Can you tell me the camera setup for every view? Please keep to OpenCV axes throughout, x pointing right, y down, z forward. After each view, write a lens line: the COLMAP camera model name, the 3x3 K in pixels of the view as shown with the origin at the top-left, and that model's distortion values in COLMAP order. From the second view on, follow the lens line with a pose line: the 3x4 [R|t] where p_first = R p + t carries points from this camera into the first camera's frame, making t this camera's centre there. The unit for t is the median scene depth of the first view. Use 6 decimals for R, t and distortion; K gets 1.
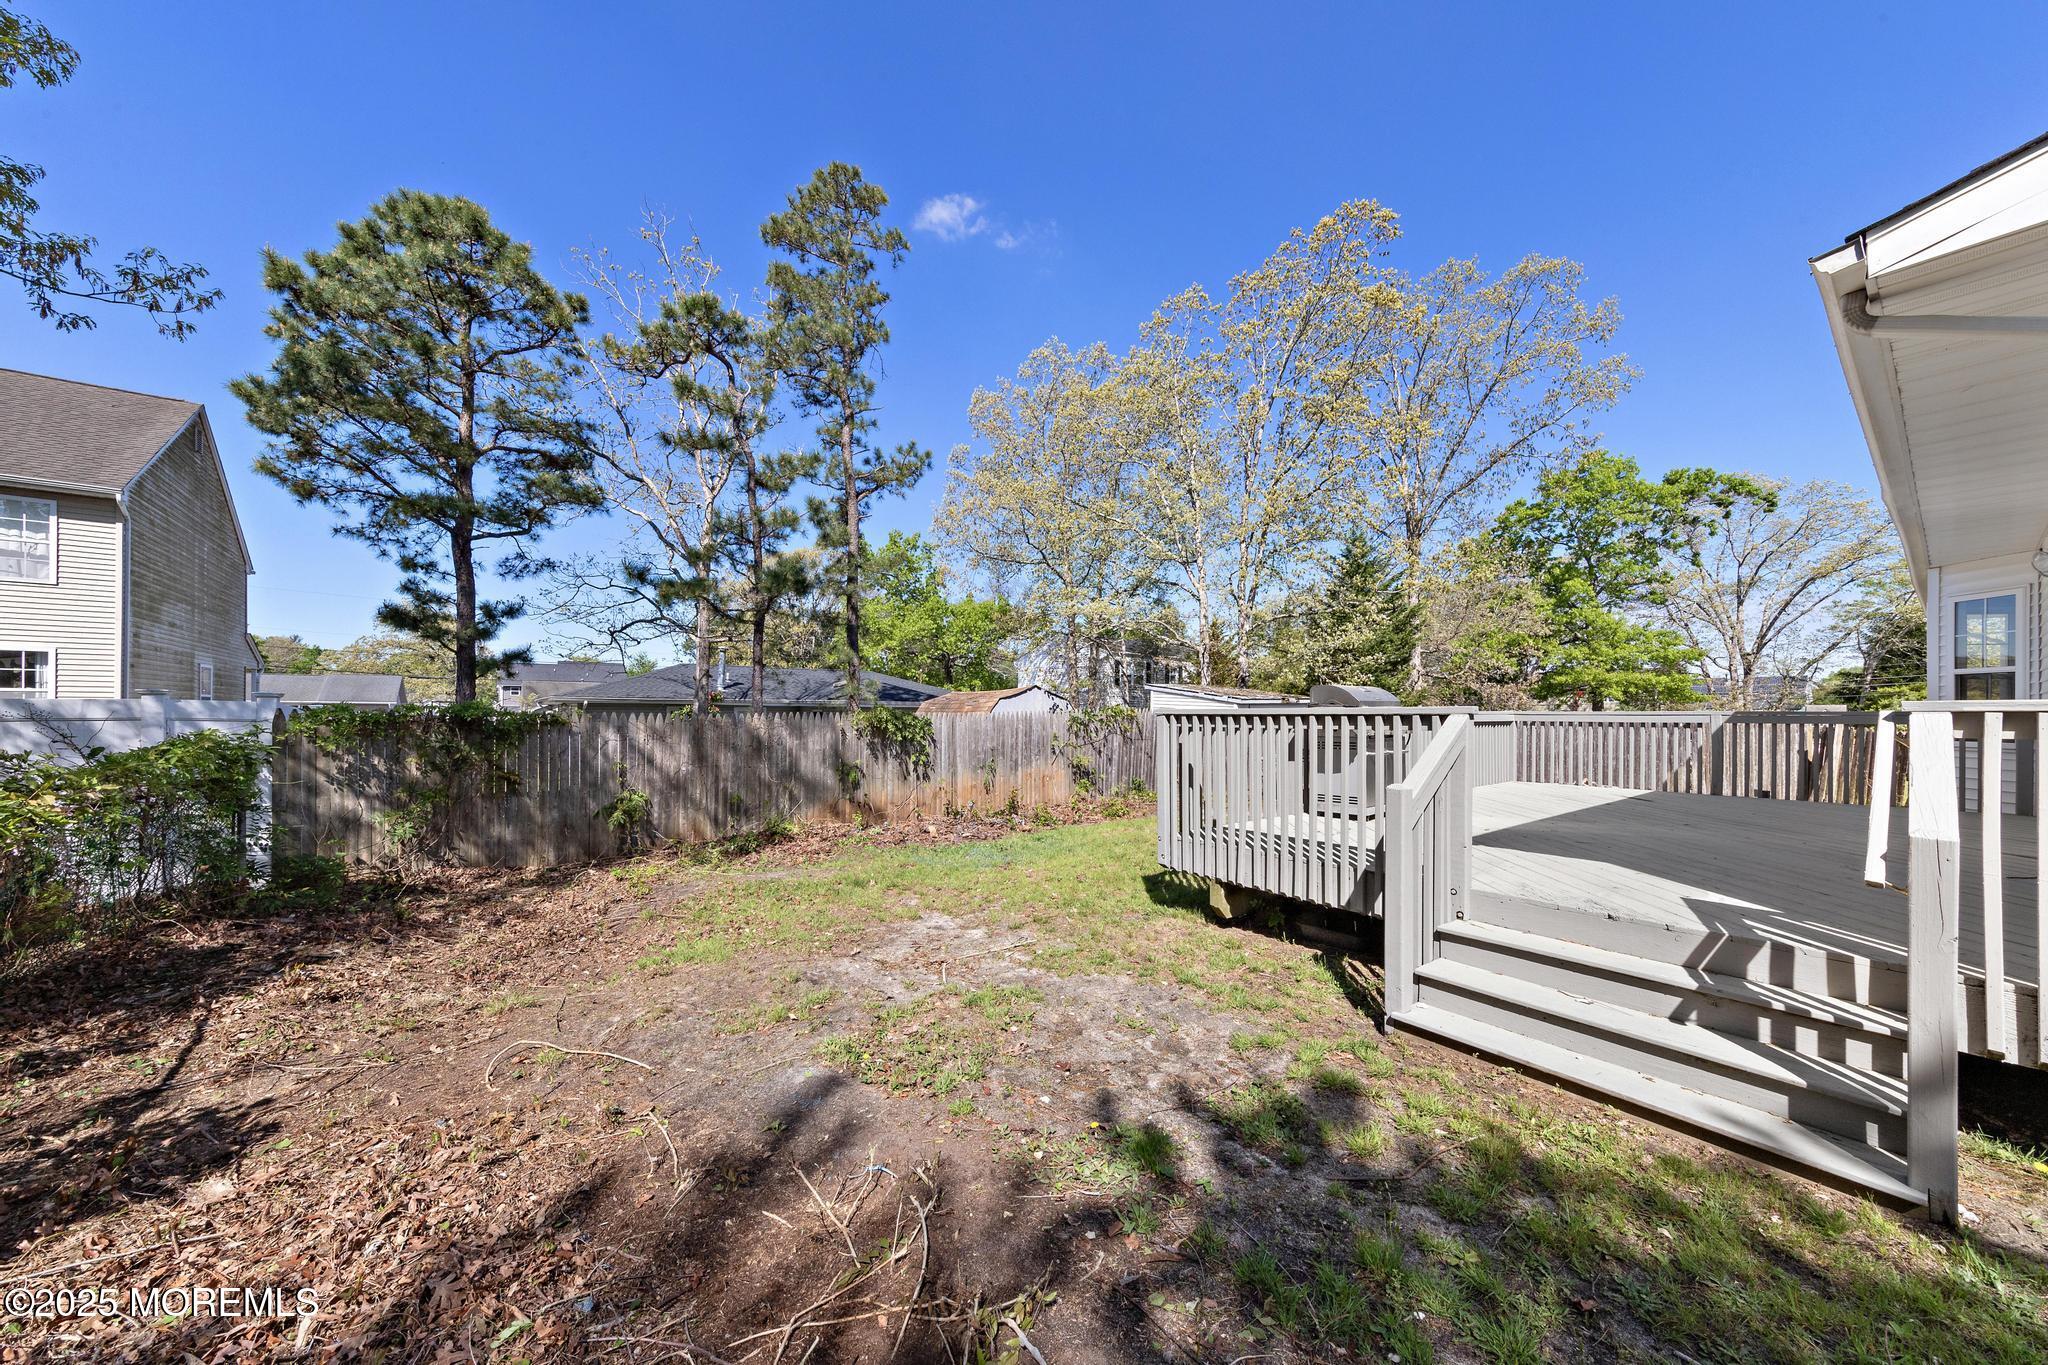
lens RADIAL K [[692.4, 0, 1028.7], [0, 692.4, 708.4], [0, 0, 1]] dist [0.002558, 0.000150]
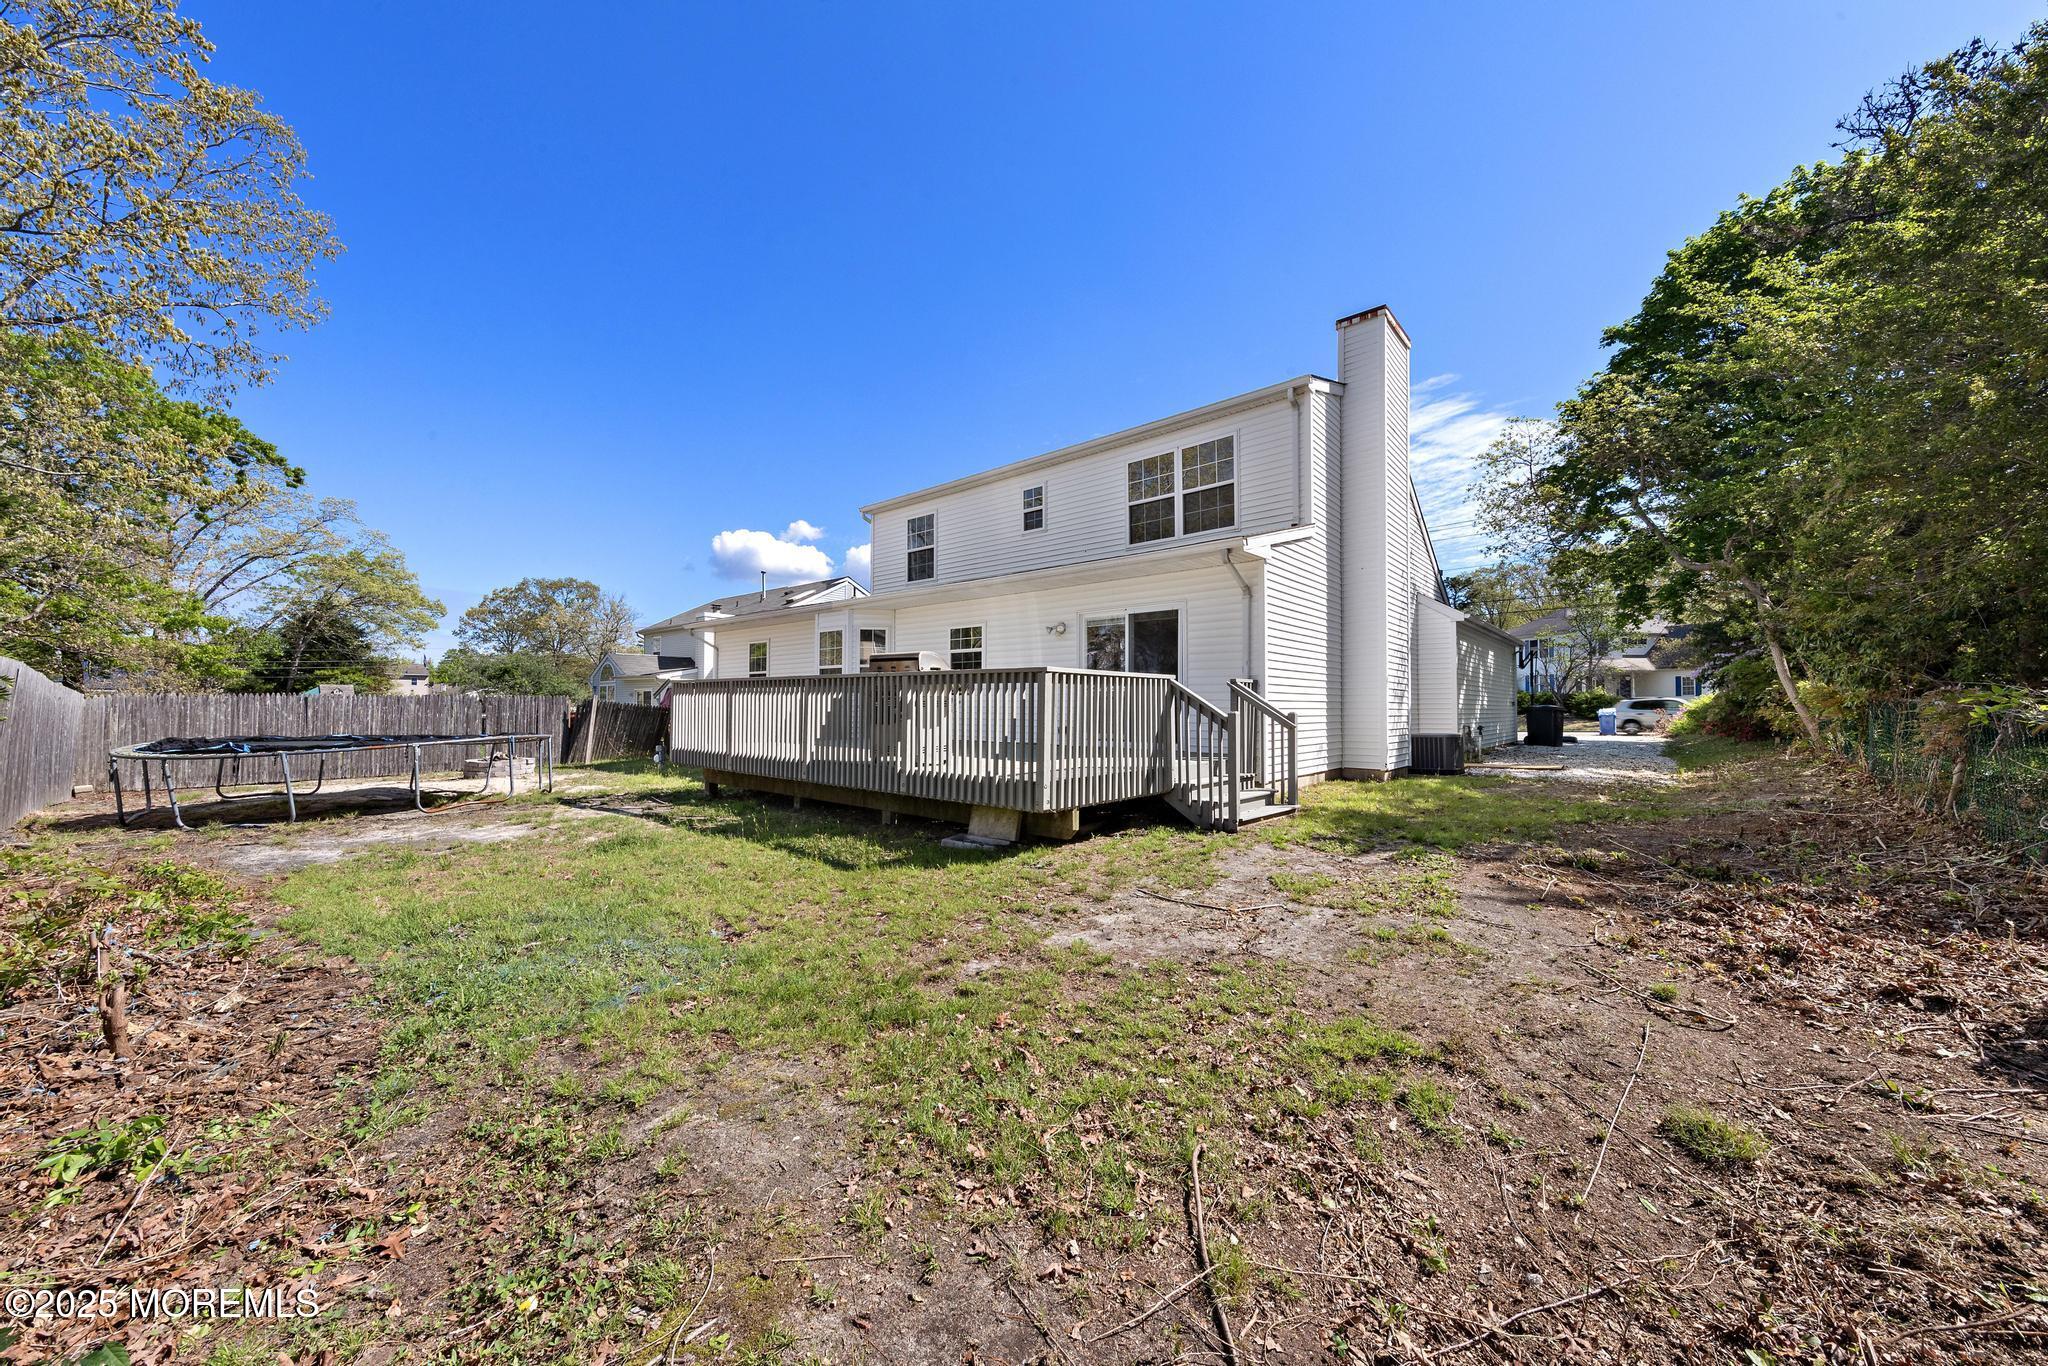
lens RADIAL K [[723.3, 0, 1024.0], [0, 723.3, 683.0], [0, 0, 1]] dist [0.000079, 0.000007]
pose [[-0.204304, 0.024667, 0.978597, -0.130222], [-0.014069, 0.999505, -0.028132, 0.008213], [-0.978806, -0.019516, -0.203856, 0.179921]]
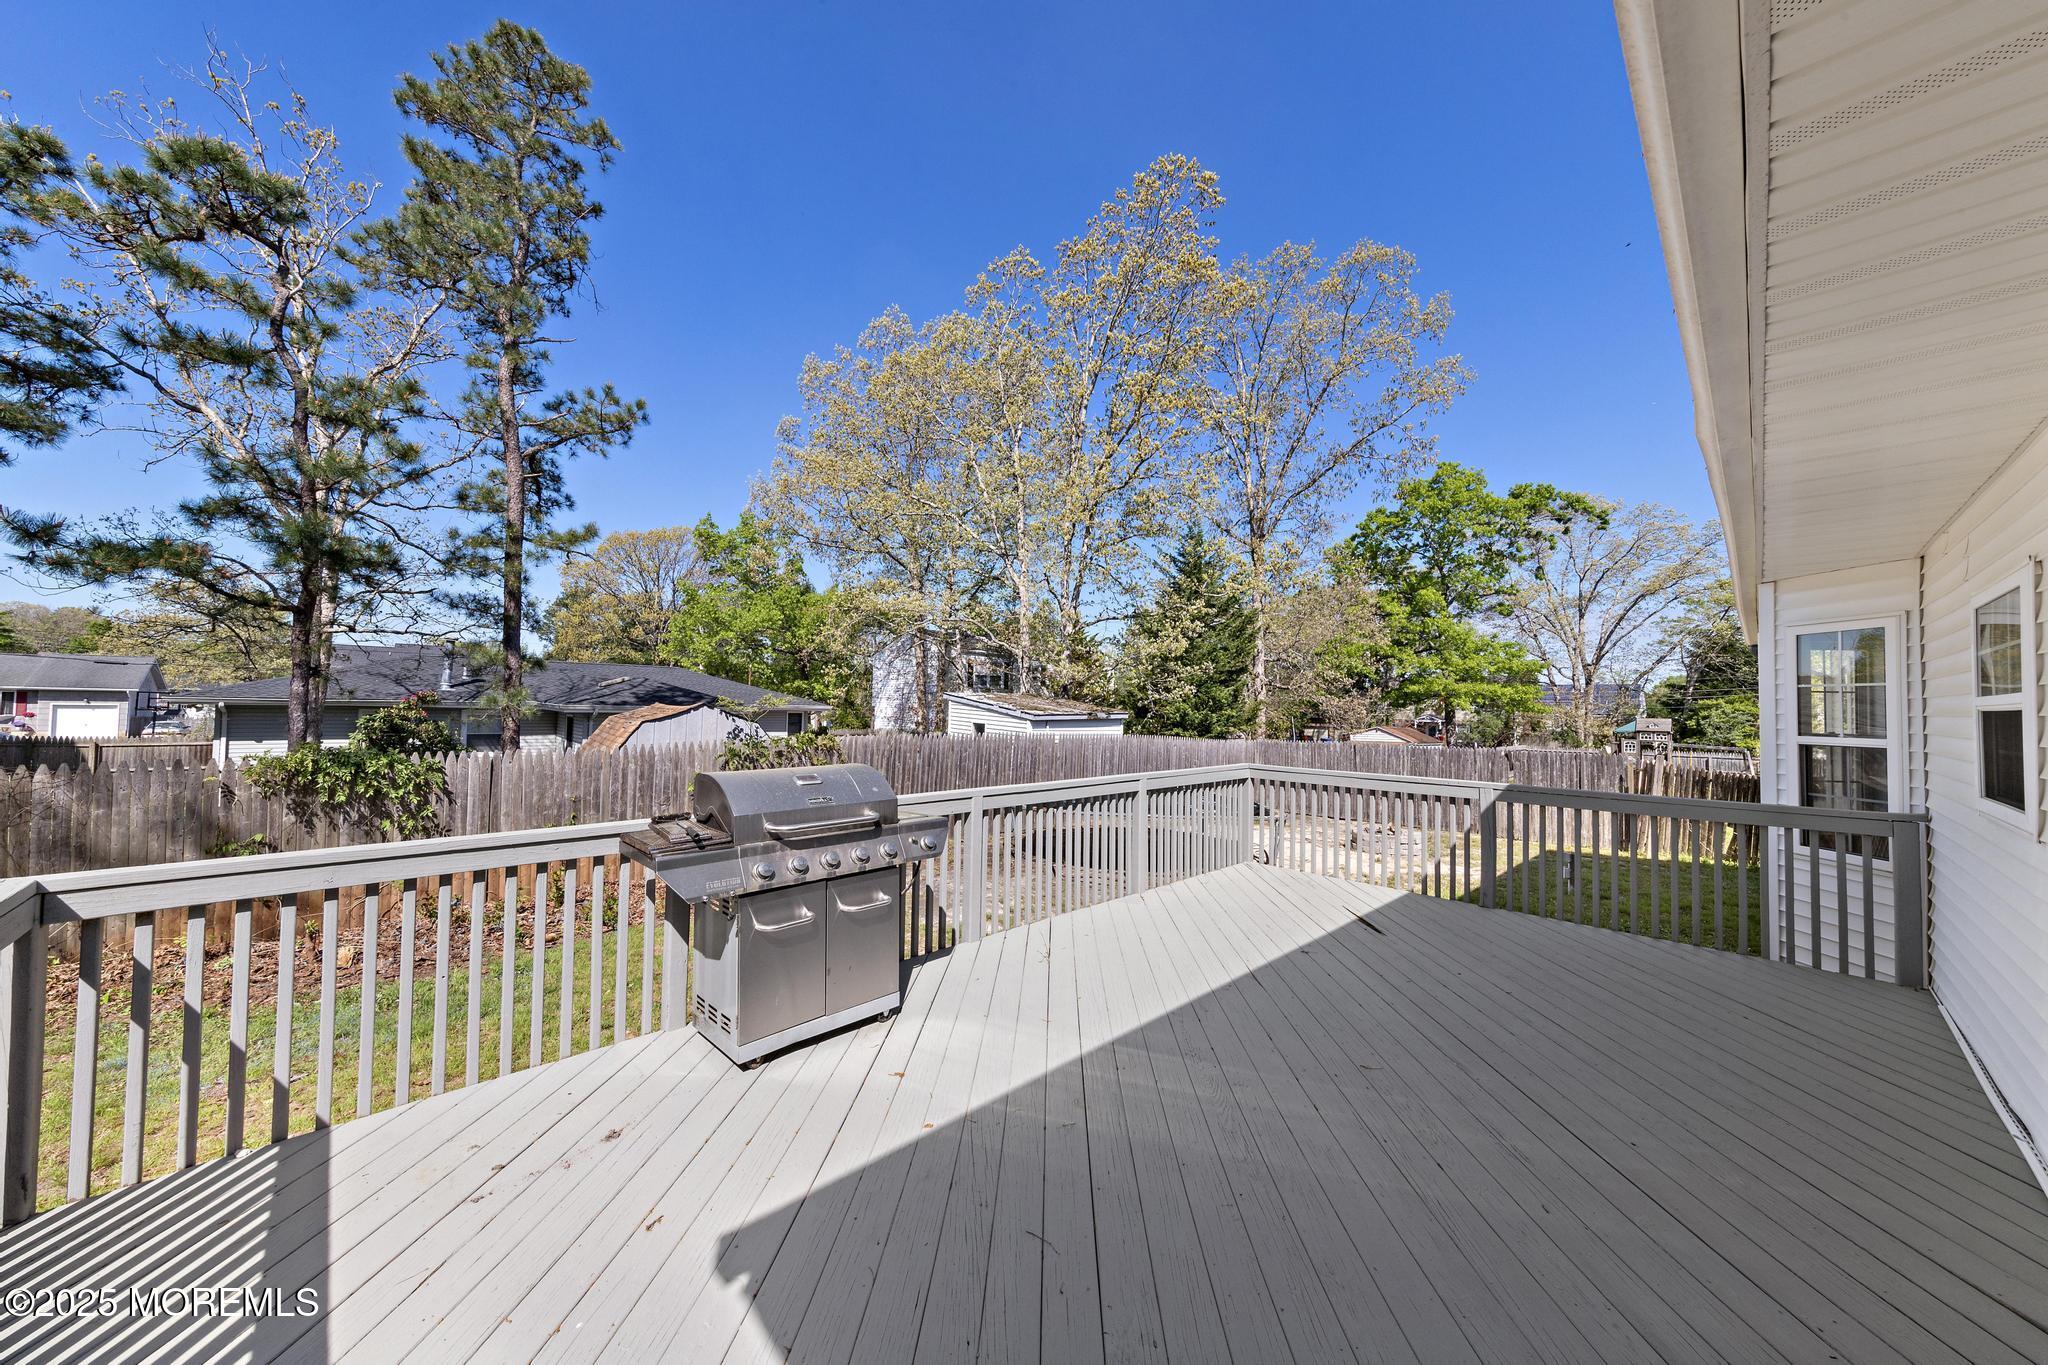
lens RADIAL K [[689.8, 0, 1024.0], [0, 689.8, 682.5], [0, 0, 1]] dist [0.005732, -0.000138]
pose [[0.993572, 0.017080, 0.111904, 0.098688], [-0.014068, 0.999519, -0.027653, -0.014783], [-0.112322, 0.025901, 0.993334, 0.079009]]
